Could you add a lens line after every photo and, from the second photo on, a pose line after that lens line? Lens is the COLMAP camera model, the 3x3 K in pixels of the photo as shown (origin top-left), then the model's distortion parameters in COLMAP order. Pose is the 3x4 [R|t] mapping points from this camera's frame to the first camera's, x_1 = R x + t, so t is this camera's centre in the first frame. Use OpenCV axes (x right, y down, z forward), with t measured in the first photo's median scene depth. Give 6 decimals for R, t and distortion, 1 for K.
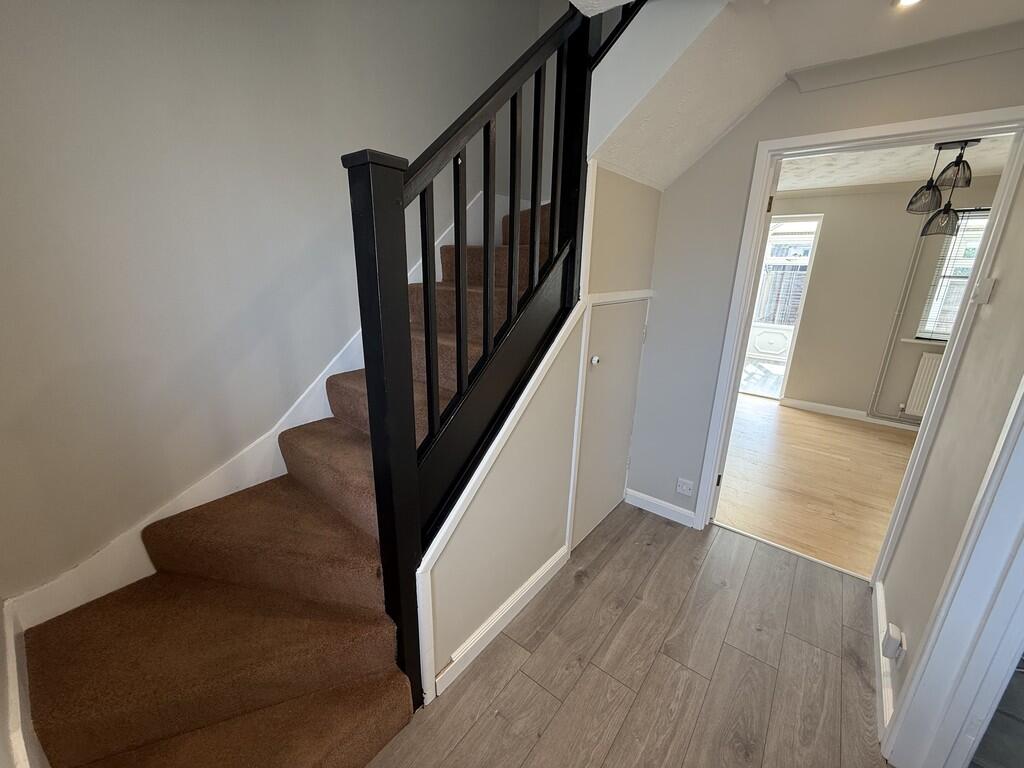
lens RADIAL K [[406.5, 0, 510.4], [0, 406.5, 383.0], [0, 0, 1]] dist [0.000287, 0.000120]
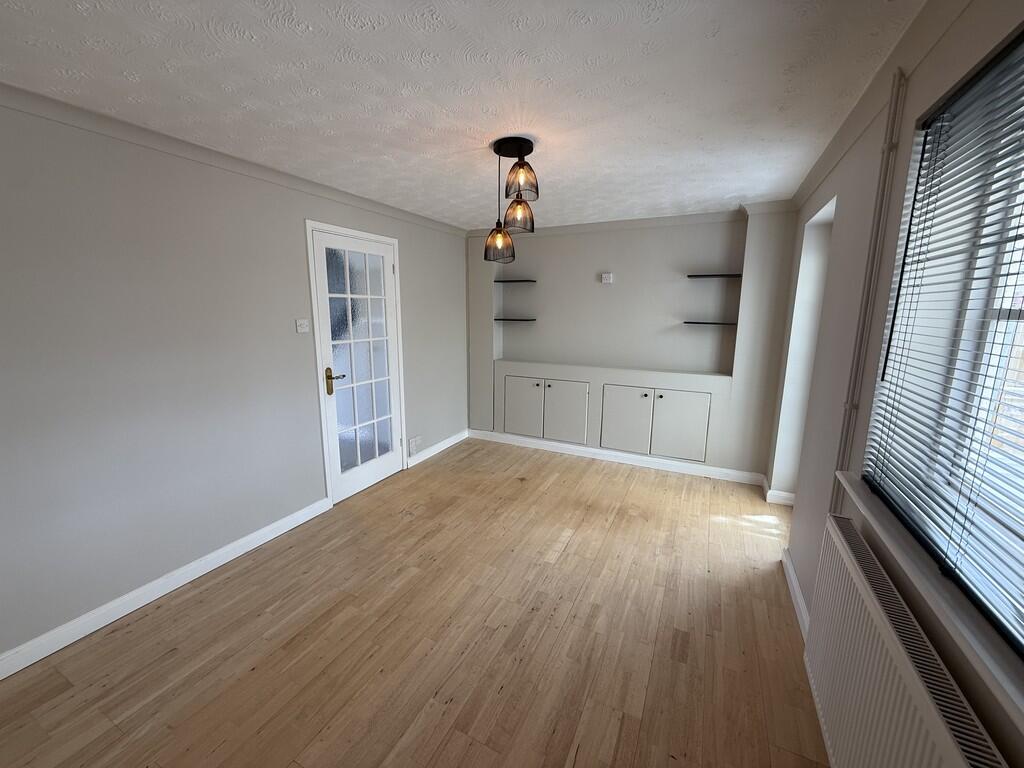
lens RADIAL K [[406.5, 0, 510.4], [0, 406.5, 383.0], [0, 0, 1]] dist [0.000287, 0.000120]
pose [[0.213925, 0.155226, -0.964438, 1.242262], [-0.278648, 0.955971, 0.092056, -0.135686], [0.936265, 0.249046, 0.247759, 0.580823]]
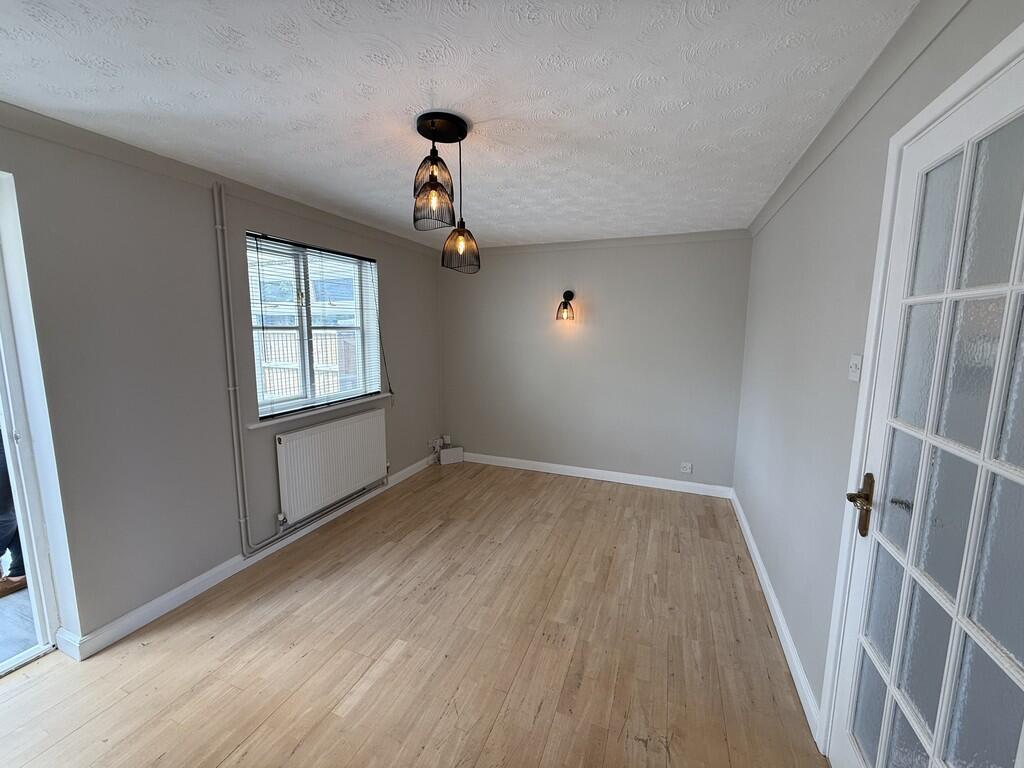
lens RADIAL K [[406.5, 0, 510.4], [0, 406.5, 383.0], [0, 0, 1]] dist [0.000287, 0.000120]
pose [[-0.296608, -0.154023, 0.942497, 0.258603], [0.258710, 0.937046, 0.234549, -0.211609], [-0.919290, 0.313402, -0.238088, 0.751792]]
